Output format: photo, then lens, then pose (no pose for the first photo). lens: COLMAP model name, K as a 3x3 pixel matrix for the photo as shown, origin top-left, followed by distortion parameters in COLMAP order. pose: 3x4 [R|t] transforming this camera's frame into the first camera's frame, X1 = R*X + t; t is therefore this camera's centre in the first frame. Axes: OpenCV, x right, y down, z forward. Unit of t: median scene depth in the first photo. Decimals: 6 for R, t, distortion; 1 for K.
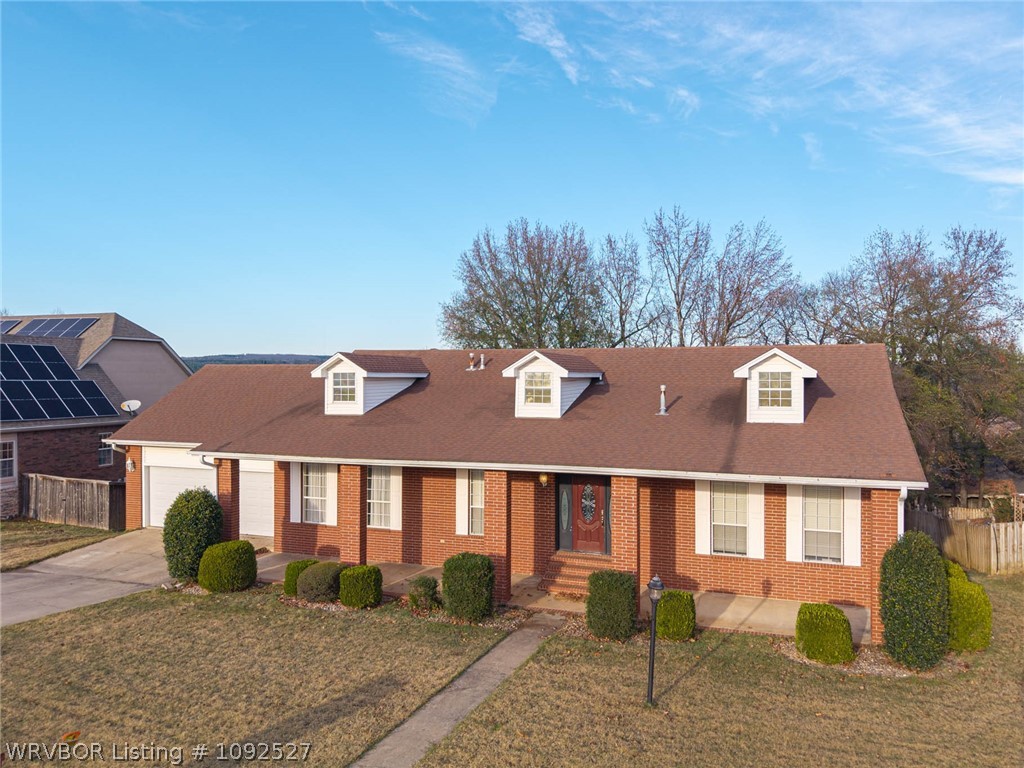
lens RADIAL K [[748.5, 0, 534.1], [0, 748.5, 378.9], [0, 0, 1]] dist [0.011735, -0.009718]
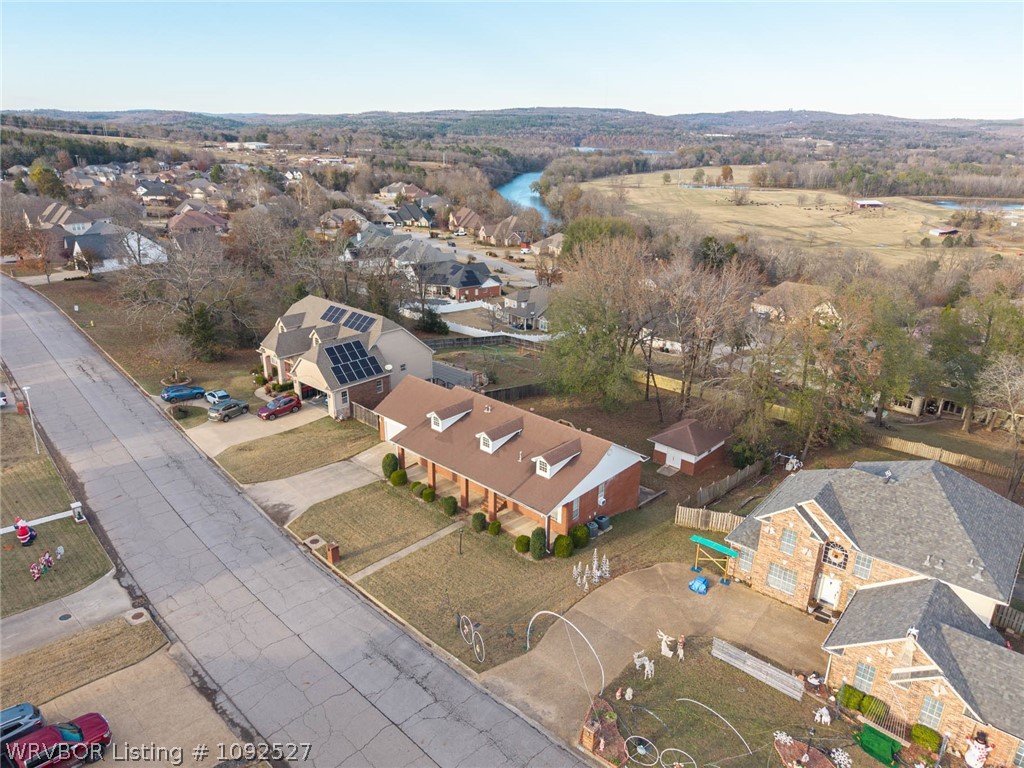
lens RADIAL K [[693.5, 0, 512.2], [0, 693.5, 382.9], [0, 0, 1]] dist [0.014891, -0.013281]
pose [[0.916968, 0.149070, -0.370065, 1.188653], [-0.010289, 0.936099, 0.351586, -1.294777], [0.398828, -0.318586, 0.859906, -1.380441]]
